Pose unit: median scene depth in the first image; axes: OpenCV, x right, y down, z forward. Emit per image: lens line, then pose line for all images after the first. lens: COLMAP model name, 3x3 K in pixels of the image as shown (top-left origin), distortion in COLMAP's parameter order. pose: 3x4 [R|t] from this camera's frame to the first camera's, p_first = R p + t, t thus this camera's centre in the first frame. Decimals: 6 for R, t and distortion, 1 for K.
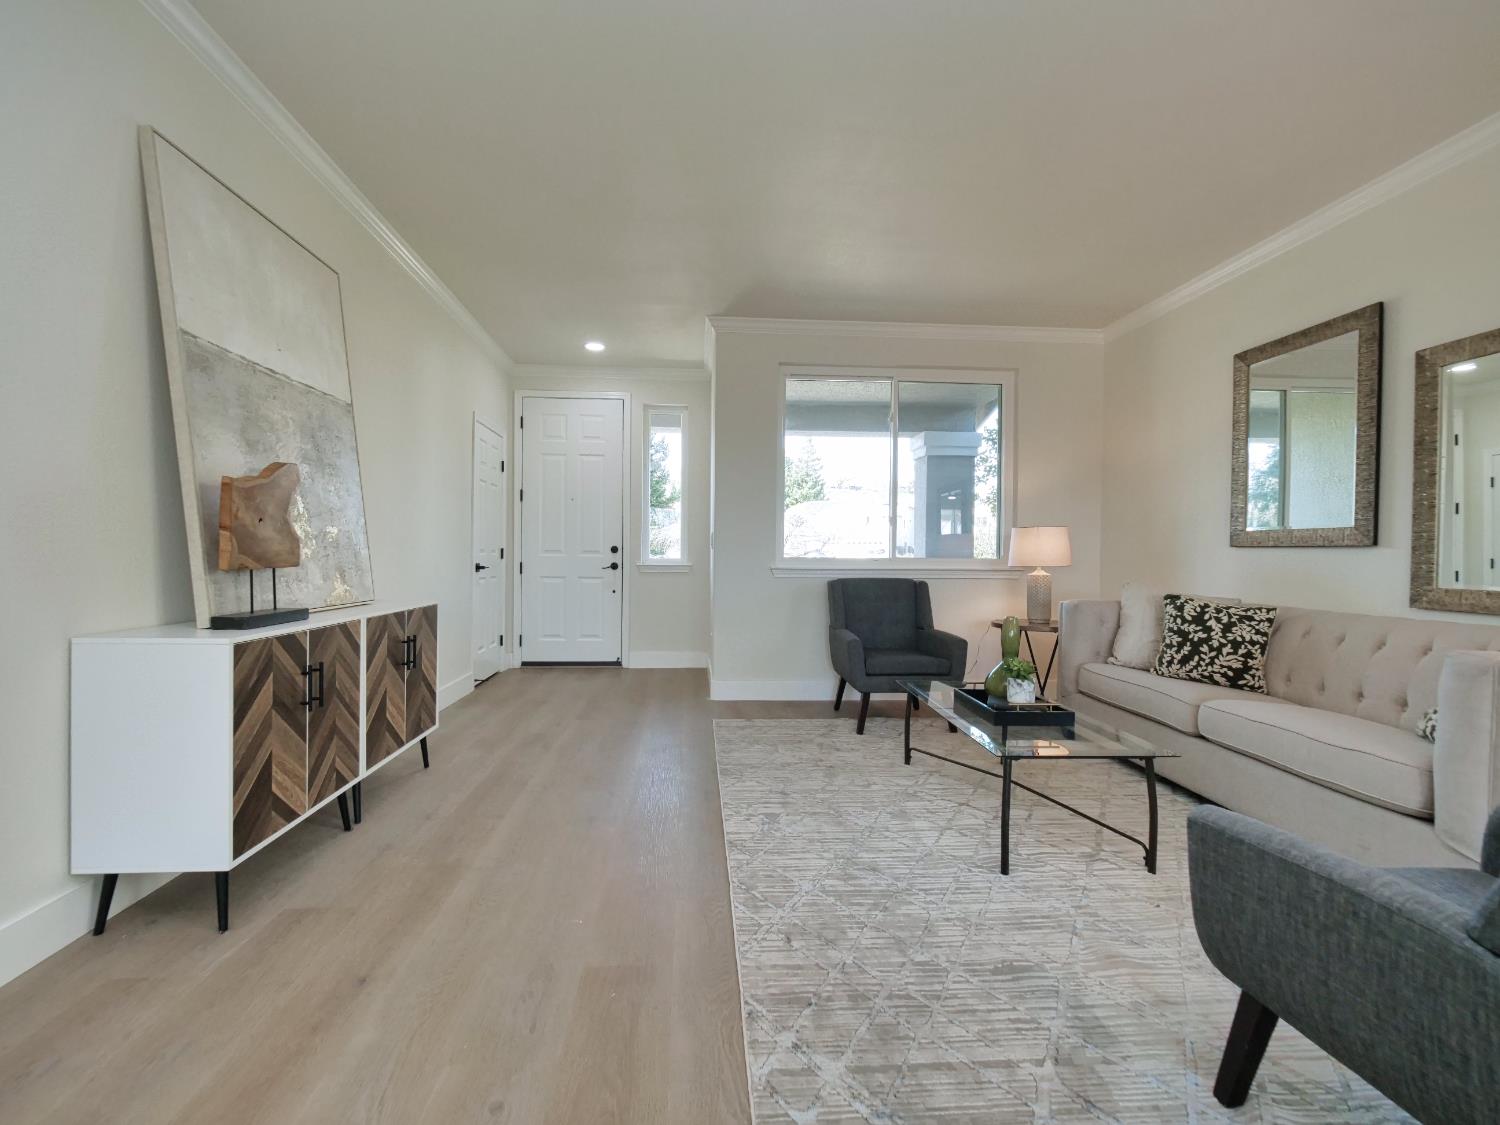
lens RADIAL K [[655.9, 0, 751.6], [0, 655.9, 558.4], [0, 0, 1]] dist [0.015914, 0.000410]
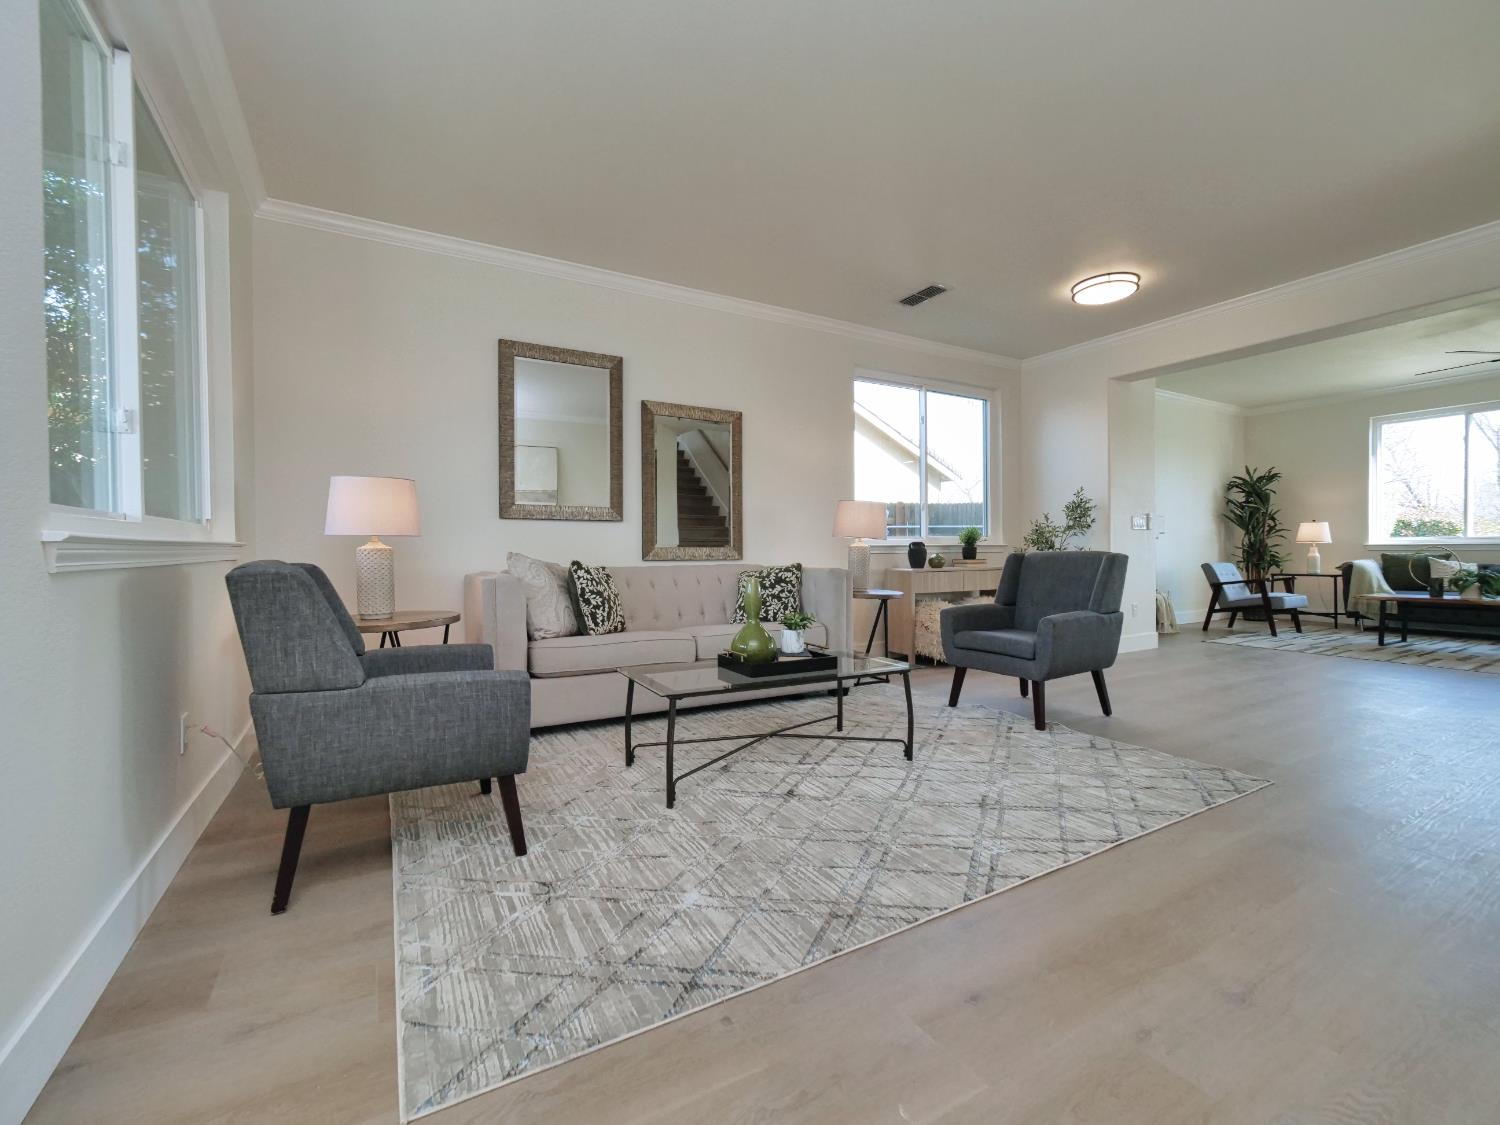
lens RADIAL K [[642.1, 0, 732.8], [0, 642.1, 559.9], [0, 0, 1]] dist [-0.001772, 0.001410]
pose [[-0.414712, -0.022936, 0.909664, -0.441008], [0.004922, 0.999611, 0.027448, 0.027587], [-0.909939, 0.015861, -0.414438, 1.273614]]
